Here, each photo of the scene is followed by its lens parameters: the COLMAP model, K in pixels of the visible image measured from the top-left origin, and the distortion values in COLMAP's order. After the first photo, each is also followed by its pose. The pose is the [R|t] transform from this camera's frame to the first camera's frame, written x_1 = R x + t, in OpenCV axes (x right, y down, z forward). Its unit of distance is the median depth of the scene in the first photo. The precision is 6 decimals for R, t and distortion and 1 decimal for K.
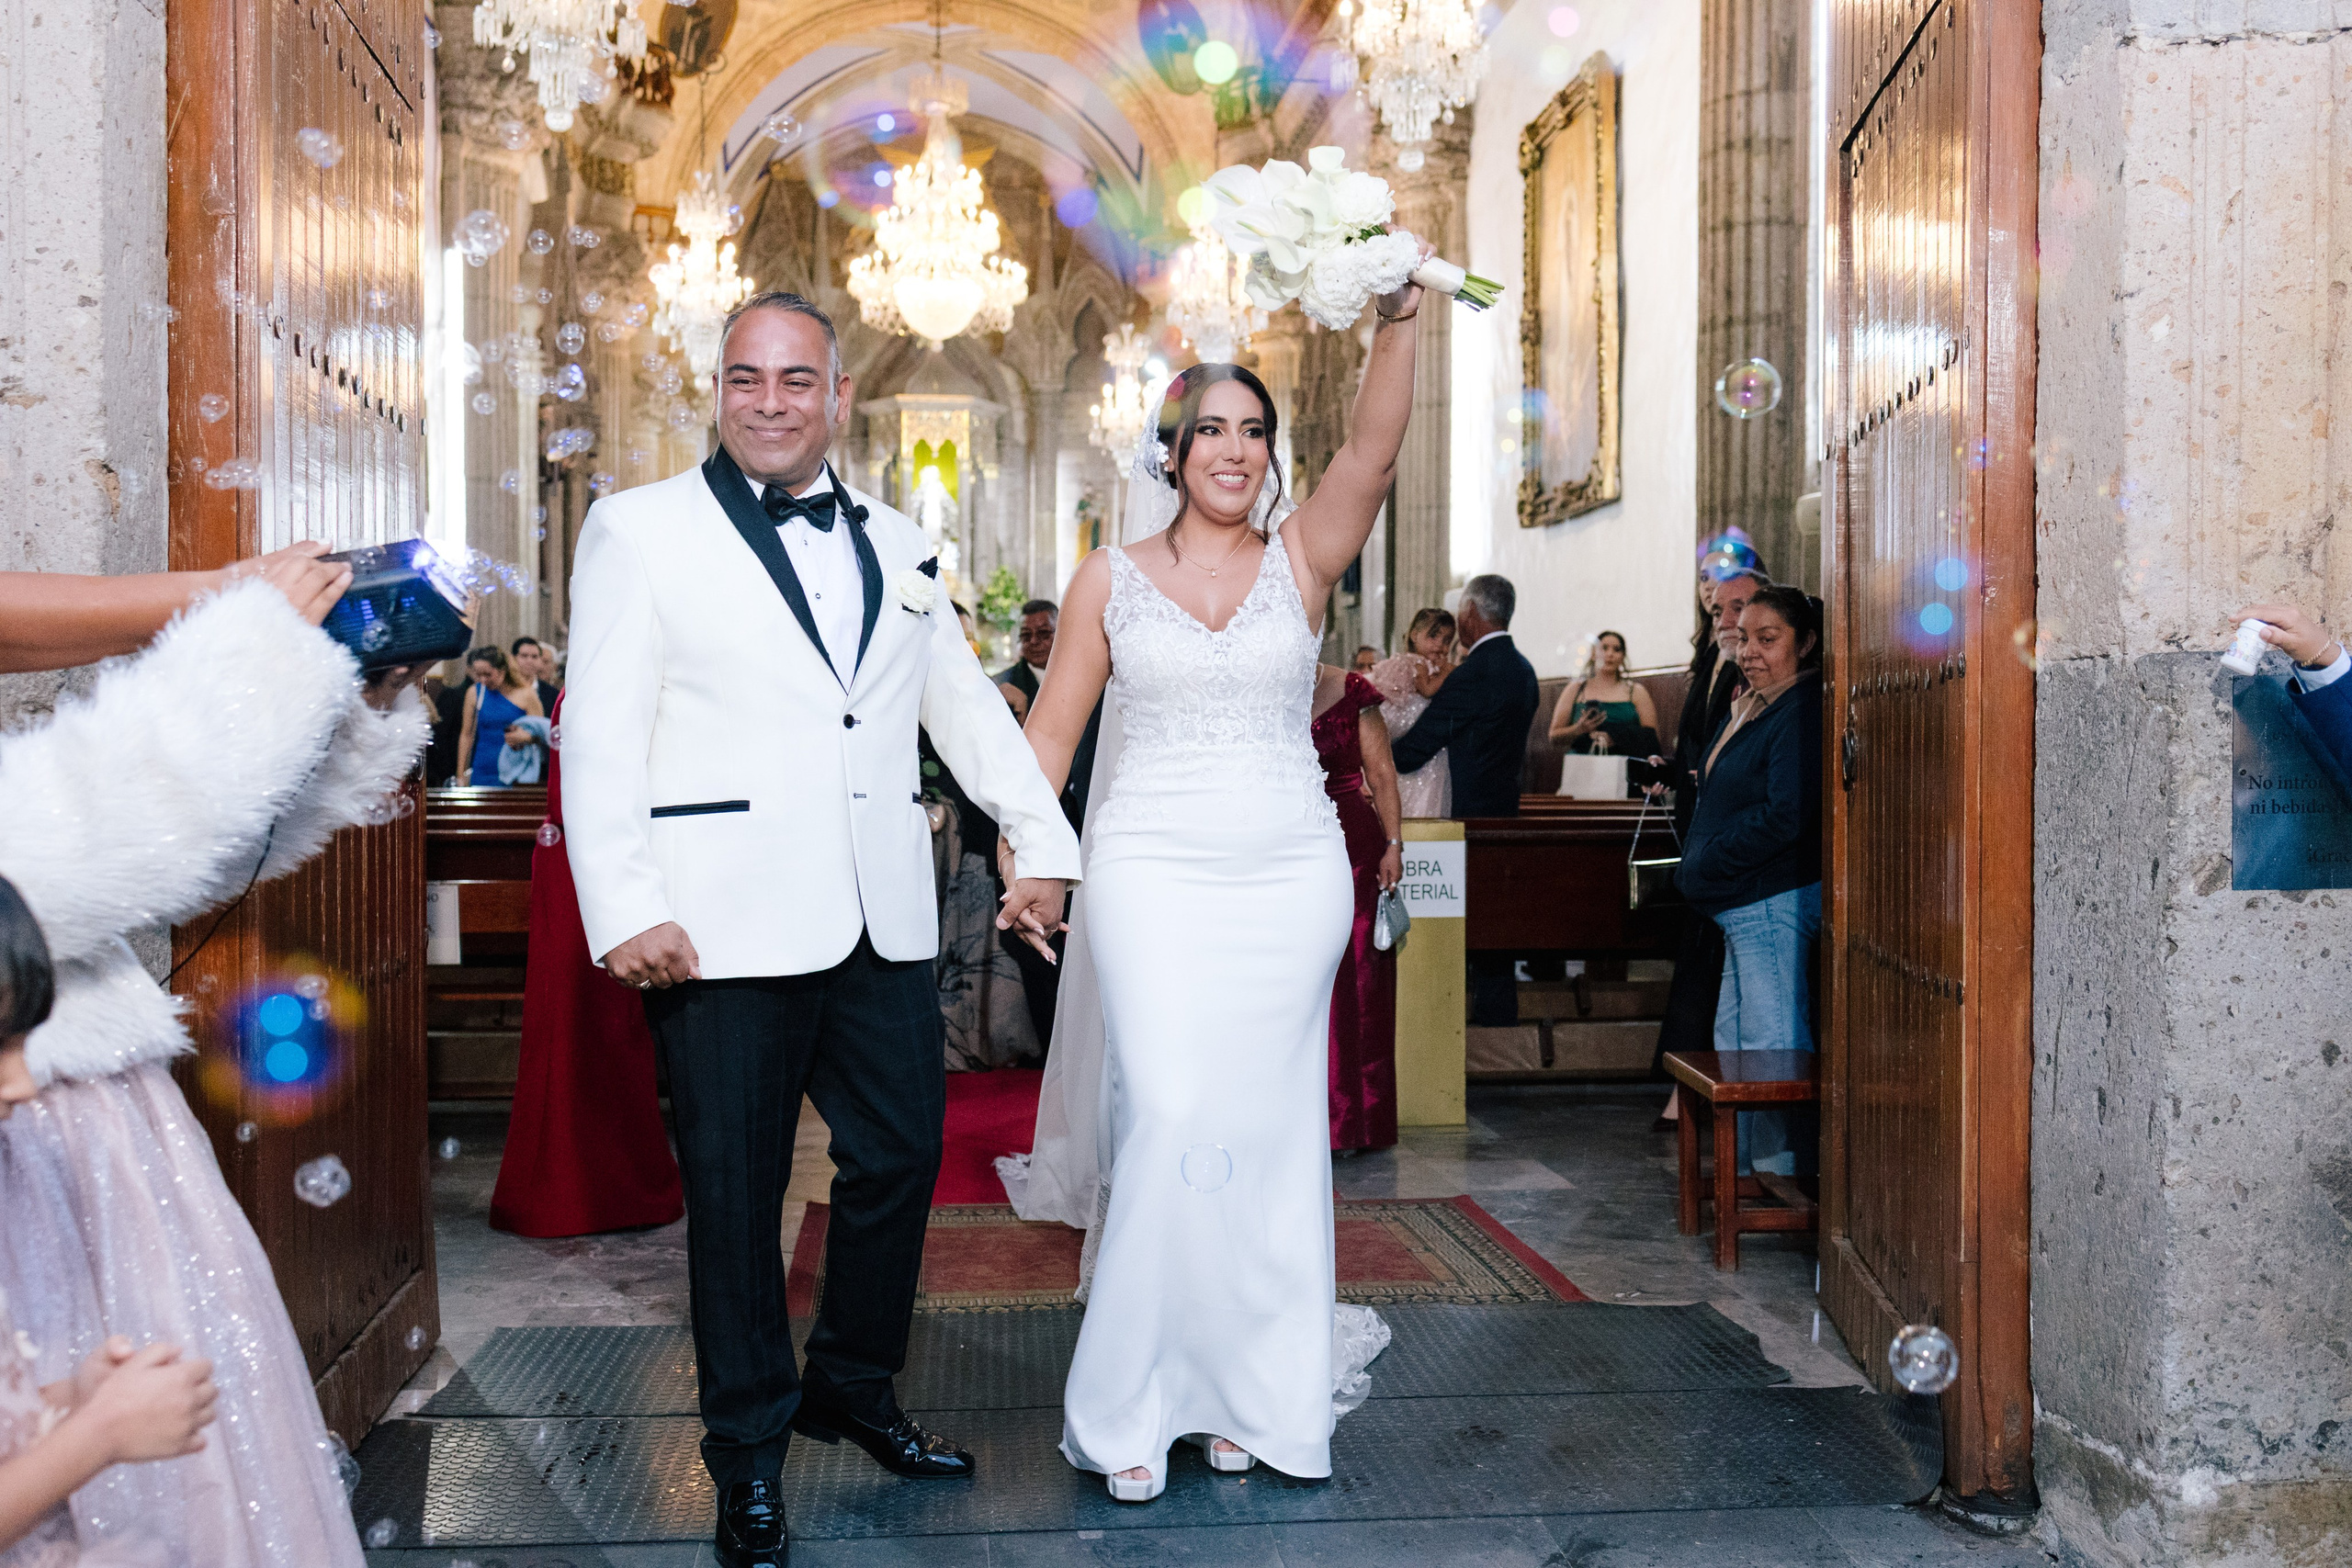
lens RADIAL K [[2371.4, 0, 1129.6], [0, 2371.4, 793.8], [0, 0, 1]] dist [0.013649, 0.034383]
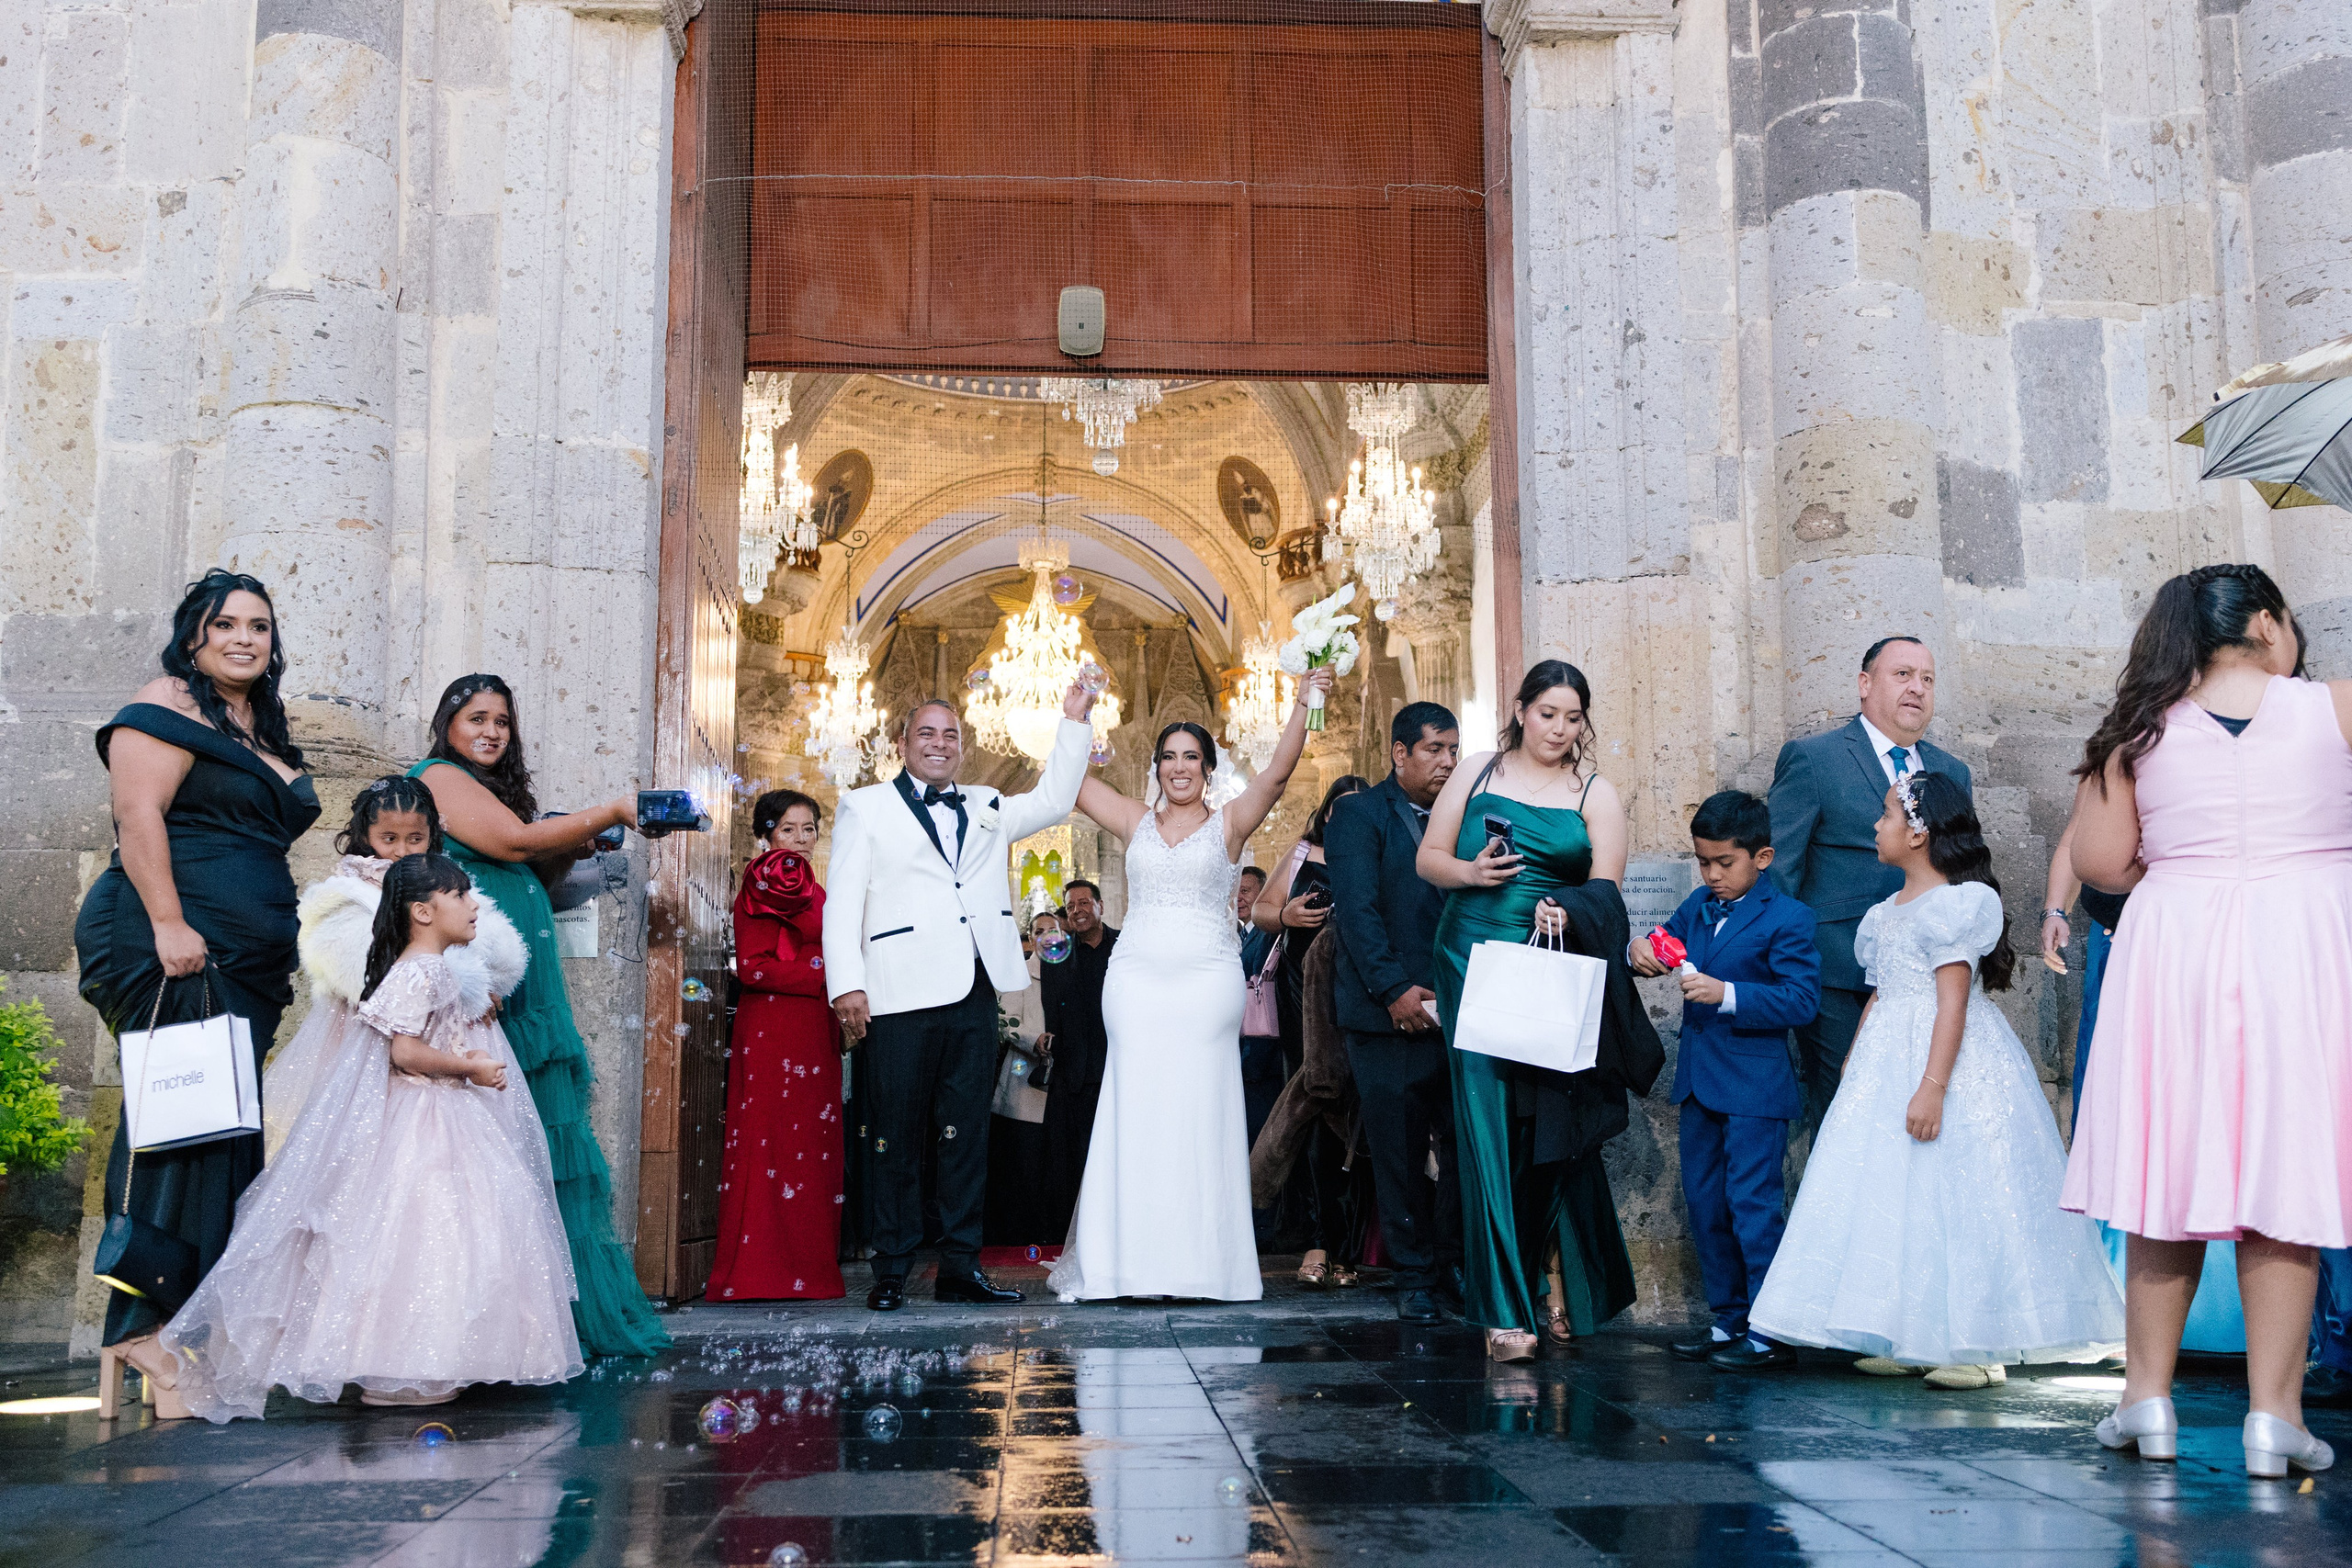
lens RADIAL K [[2371.4, 0, 1129.6], [0, 2371.4, 793.8], [0, 0, 1]] dist [0.013649, 0.034383]
pose [[0.998799, -0.014177, -0.046903, 0.015508], [0.005625, 0.984073, -0.177678, 0.029955], [0.048675, 0.177201, 0.982970, -0.128655]]
